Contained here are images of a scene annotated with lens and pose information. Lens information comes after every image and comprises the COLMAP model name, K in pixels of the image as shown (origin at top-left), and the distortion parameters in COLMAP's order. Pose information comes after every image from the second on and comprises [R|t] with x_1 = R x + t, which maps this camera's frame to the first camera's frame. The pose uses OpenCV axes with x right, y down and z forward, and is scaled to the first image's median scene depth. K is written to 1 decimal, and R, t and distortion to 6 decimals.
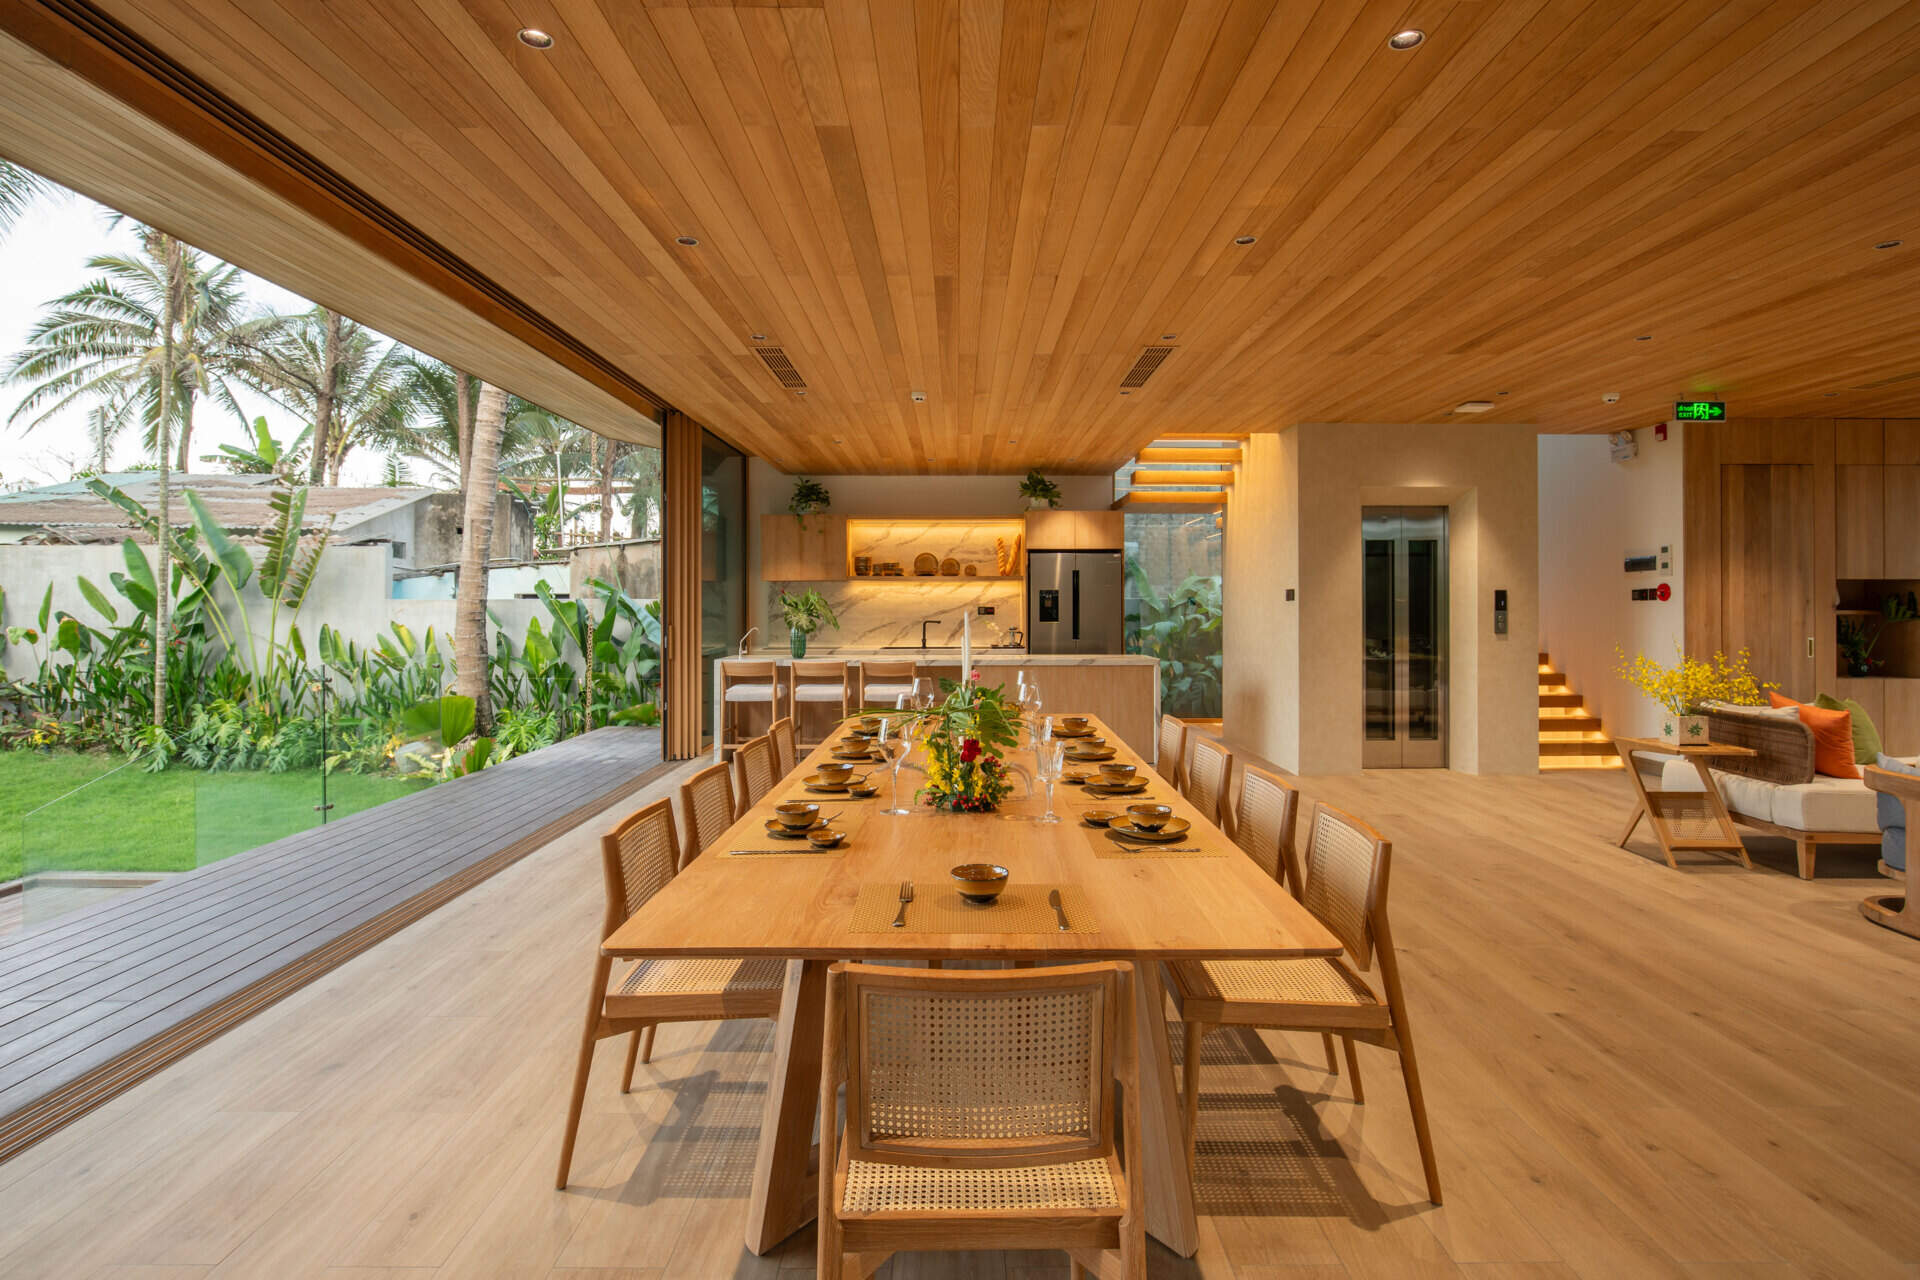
lens RADIAL K [[1467.5, 0, 960.0], [0, 1467.5, 640.0], [0, 0, 1]] dist [-0.105223, -0.000413]
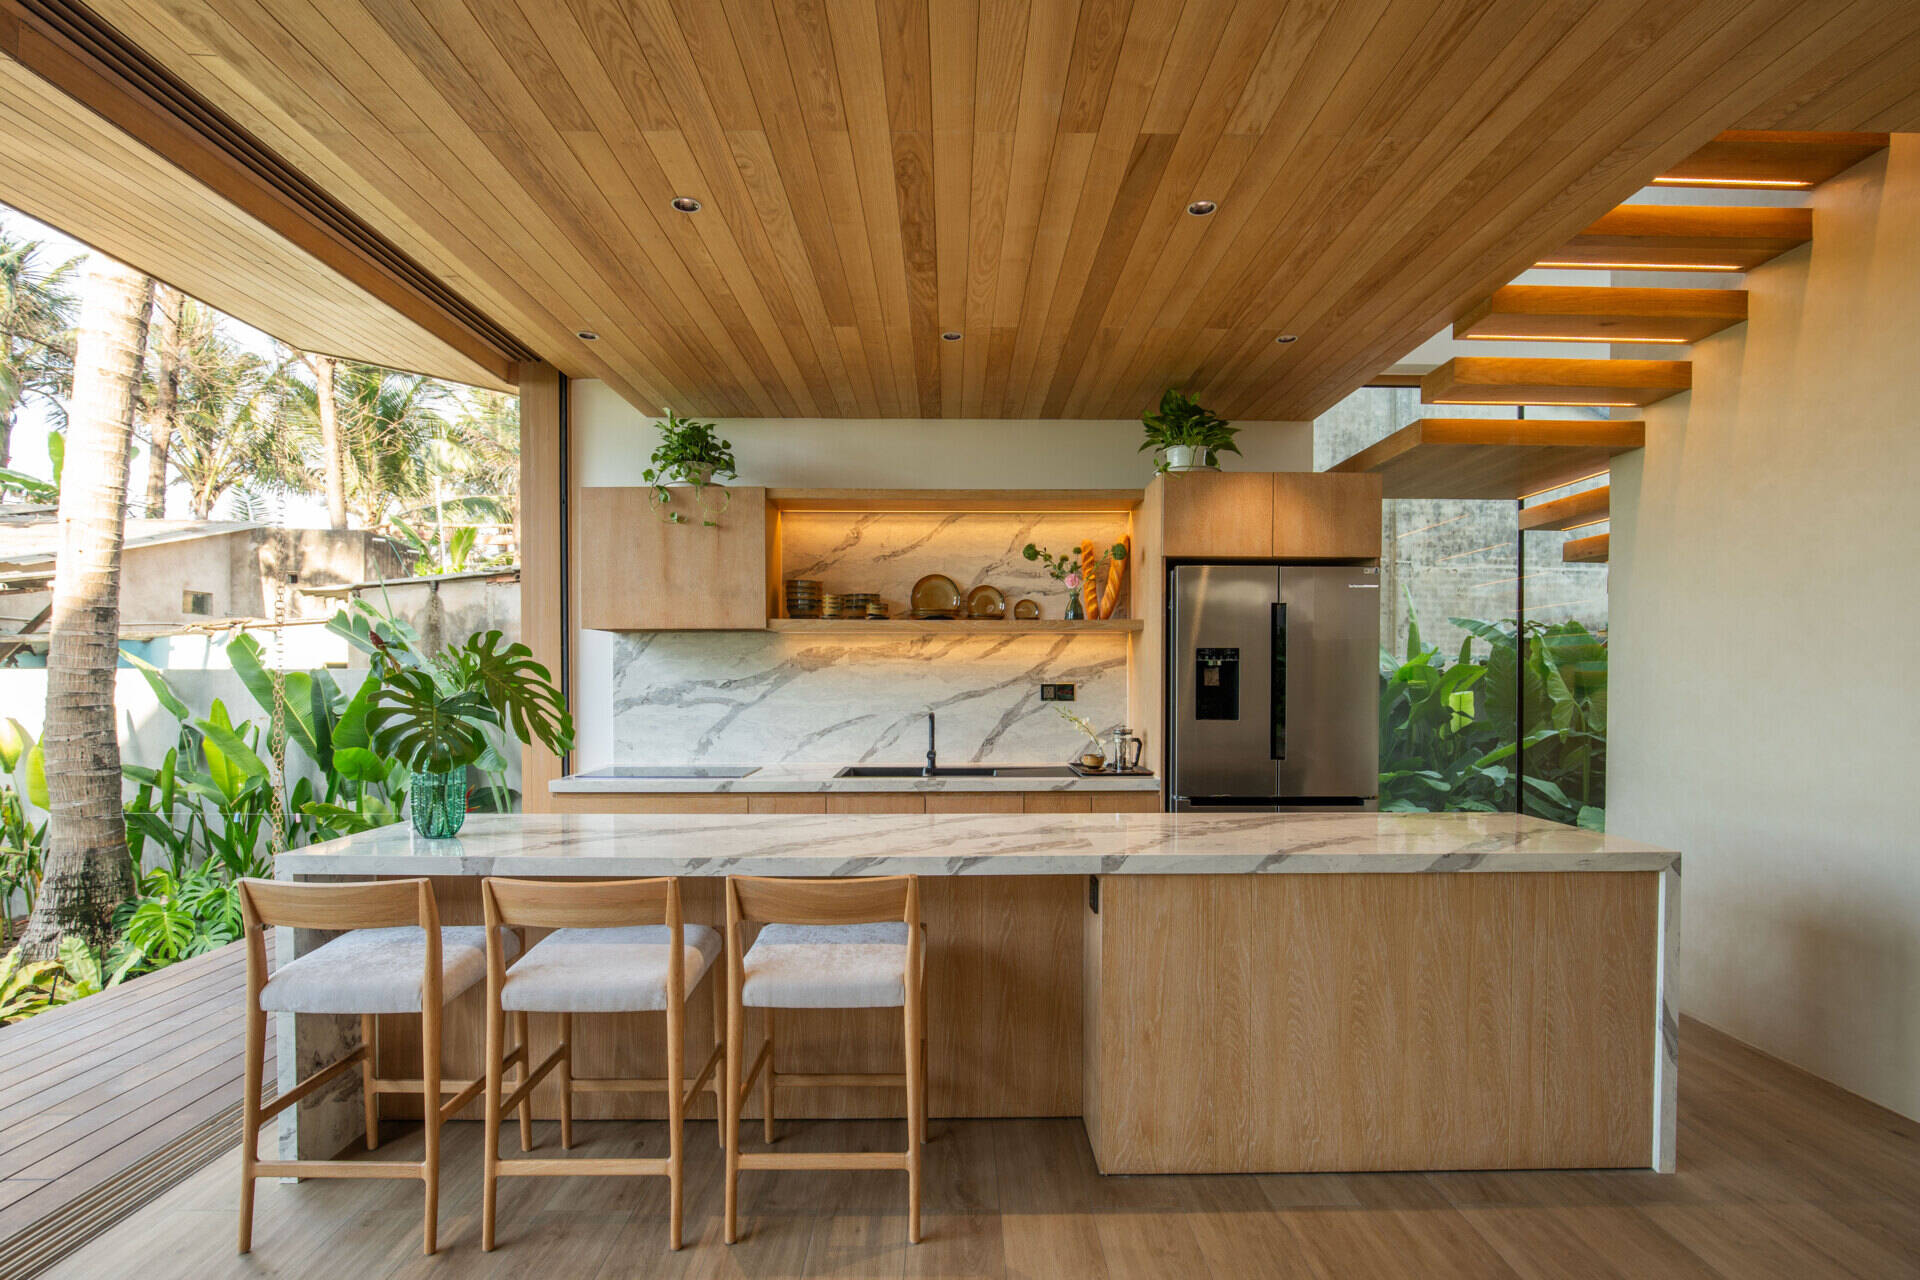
lens RADIAL K [[1467.5, 0, 960.0], [0, 1467.5, 640.0], [0, 0, 1]] dist [-0.105223, -0.000413]
pose [[0.999951, -0.000956, 0.009806, -0.019576], [0.001439, 0.998778, -0.049403, -0.013308], [-0.009747, 0.049415, 0.998731, 0.511306]]
